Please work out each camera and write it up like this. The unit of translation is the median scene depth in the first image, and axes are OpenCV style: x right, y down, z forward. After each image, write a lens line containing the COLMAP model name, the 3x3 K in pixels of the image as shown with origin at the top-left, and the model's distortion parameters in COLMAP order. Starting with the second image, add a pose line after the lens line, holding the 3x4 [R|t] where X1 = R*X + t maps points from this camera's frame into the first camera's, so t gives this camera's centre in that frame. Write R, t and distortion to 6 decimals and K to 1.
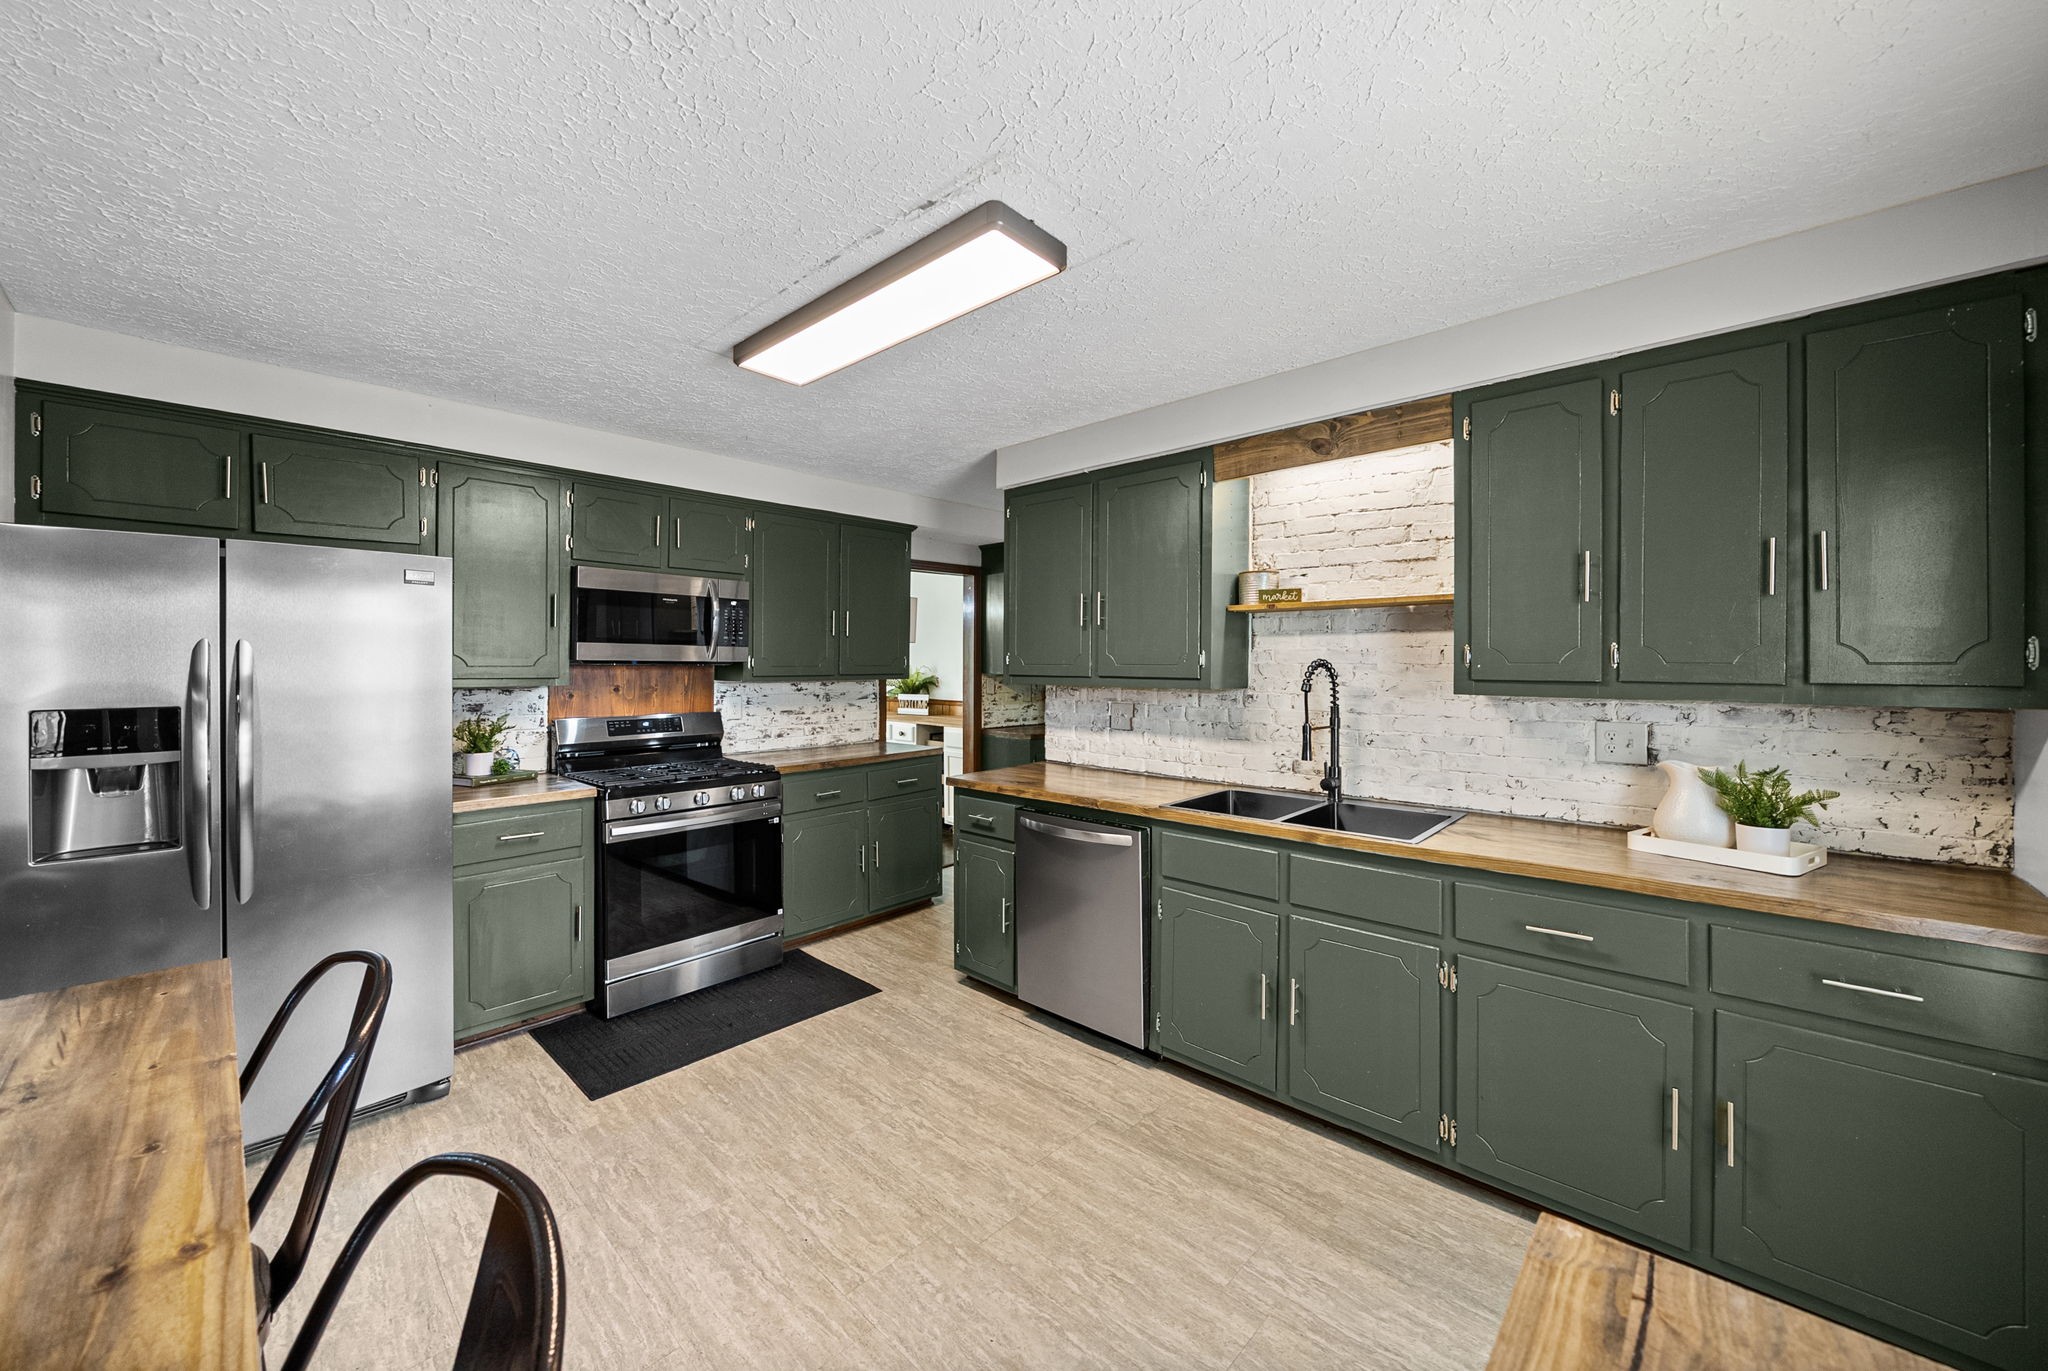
lens RADIAL K [[786.7, 0, 1018.9], [0, 786.7, 667.2], [0, 0, 1]] dist [-0.000731, -0.000025]
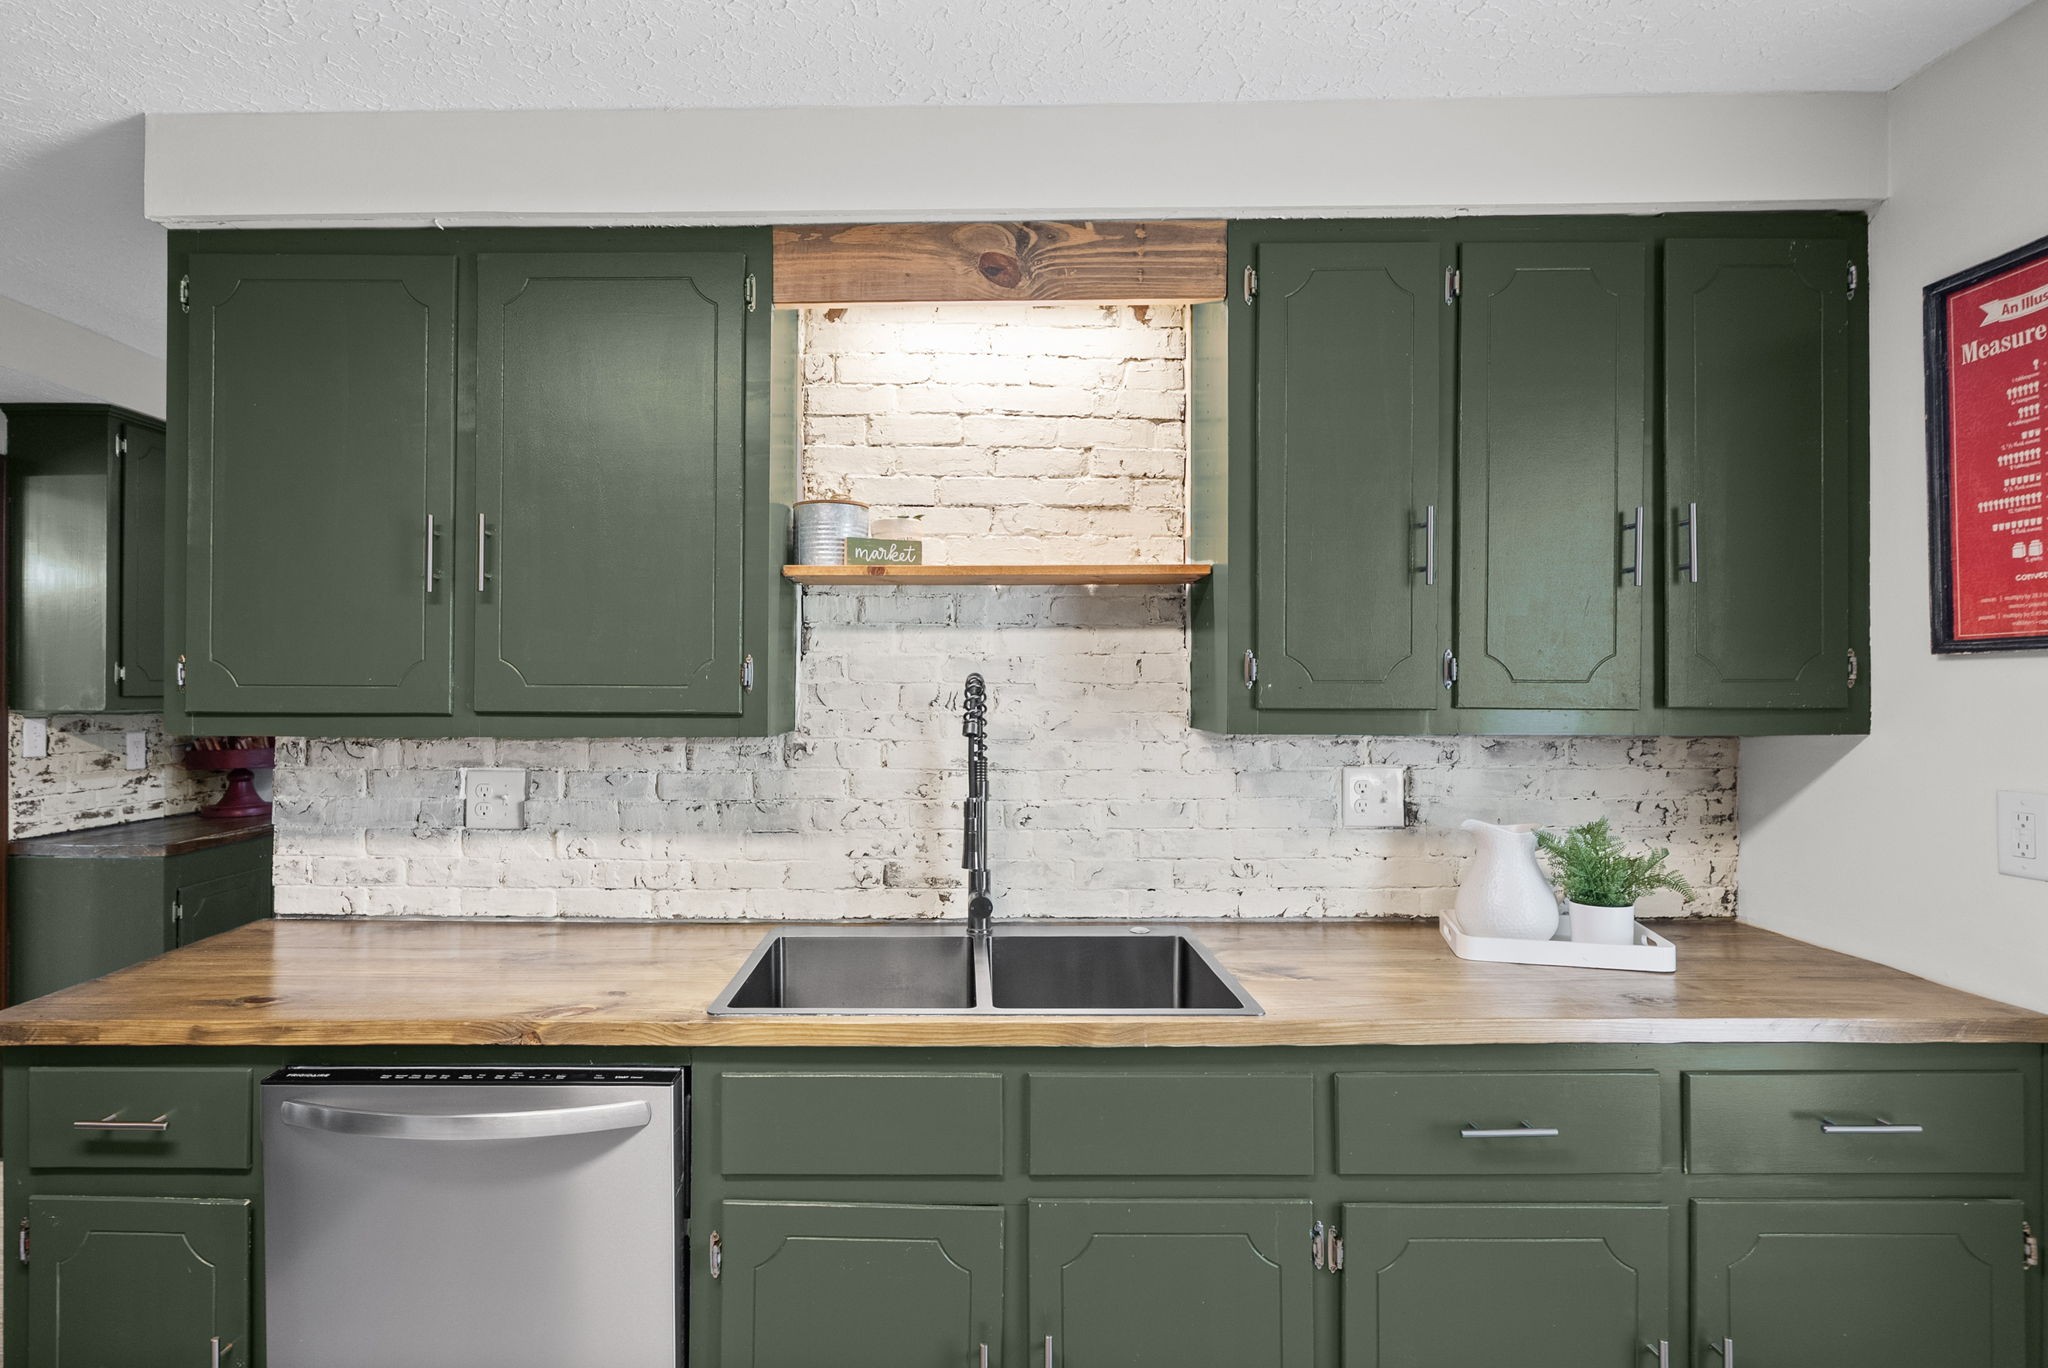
lens RADIAL K [[1091.5, 0, 1009.1], [0, 1091.5, 683.1], [0, 0, 1]] dist [0.000743, -0.001042]
pose [[0.735744, 0.002140, 0.677256, -0.100167], [0.004494, 0.999958, -0.008042, 0.002075], [-0.677245, 0.008960, 0.735703, 0.432417]]
